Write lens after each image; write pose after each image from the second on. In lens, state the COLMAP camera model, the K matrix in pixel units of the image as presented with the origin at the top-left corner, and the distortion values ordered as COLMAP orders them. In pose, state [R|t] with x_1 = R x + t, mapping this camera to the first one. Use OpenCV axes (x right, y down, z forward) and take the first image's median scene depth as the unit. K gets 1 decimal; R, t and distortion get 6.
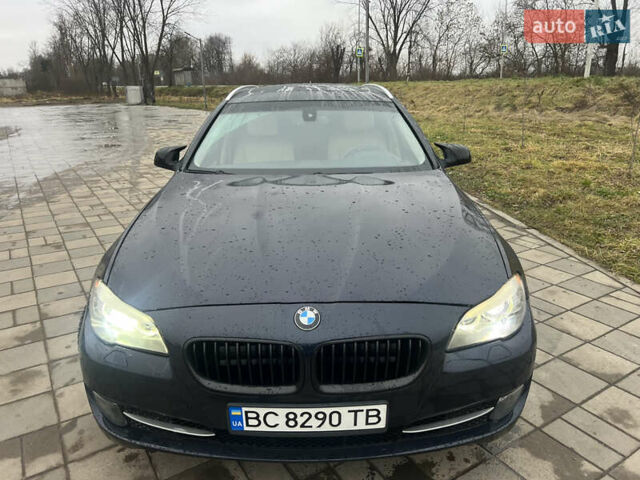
lens RADIAL K [[479.5, 0, 317.6], [0, 479.5, 237.0], [0, 0, 1]] dist [0.058973, -0.068144]
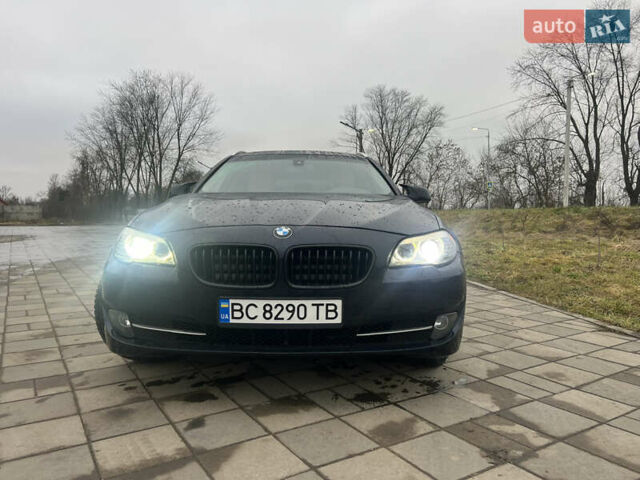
lens RADIAL K [[478.3, 0, 320.0], [0, 478.3, 240.0], [0, 0, 1]] dist [0.057175, -0.061157]
pose [[0.999820, 0.018743, 0.003073, 0.005559], [-0.017311, 0.965822, -0.258627, 0.037589], [-0.007816, 0.258528, 0.965972, -0.019806]]
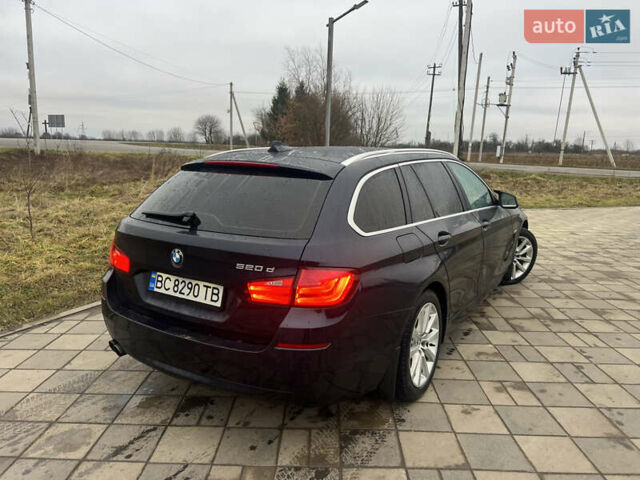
lens RADIAL K [[480.6, 0, 323.4], [0, 480.6, 241.2], [0, 0, 1]] dist [0.046137, -0.047796]
pose [[-0.842423, -0.106781, 0.528129, -0.088415], [0.156154, 0.889718, 0.428972, -0.106429], [-0.515693, 0.443846, -0.732845, 0.339242]]
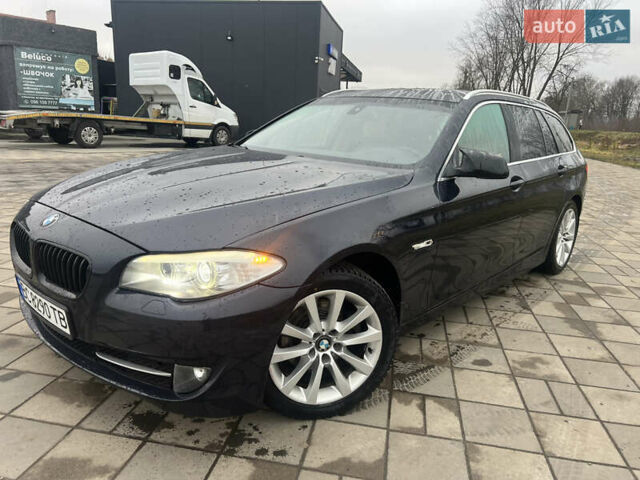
lens RADIAL K [[478.3, 0, 320.0], [0, 478.3, 240.0], [0, 0, 1]] dist [0.057175, -0.061157]
pose [[0.734243, 0.219026, -0.642584, 0.091035], [-0.265394, 0.963809, 0.025266, 0.000072], [0.624862, 0.151987, 0.765798, 0.034611]]
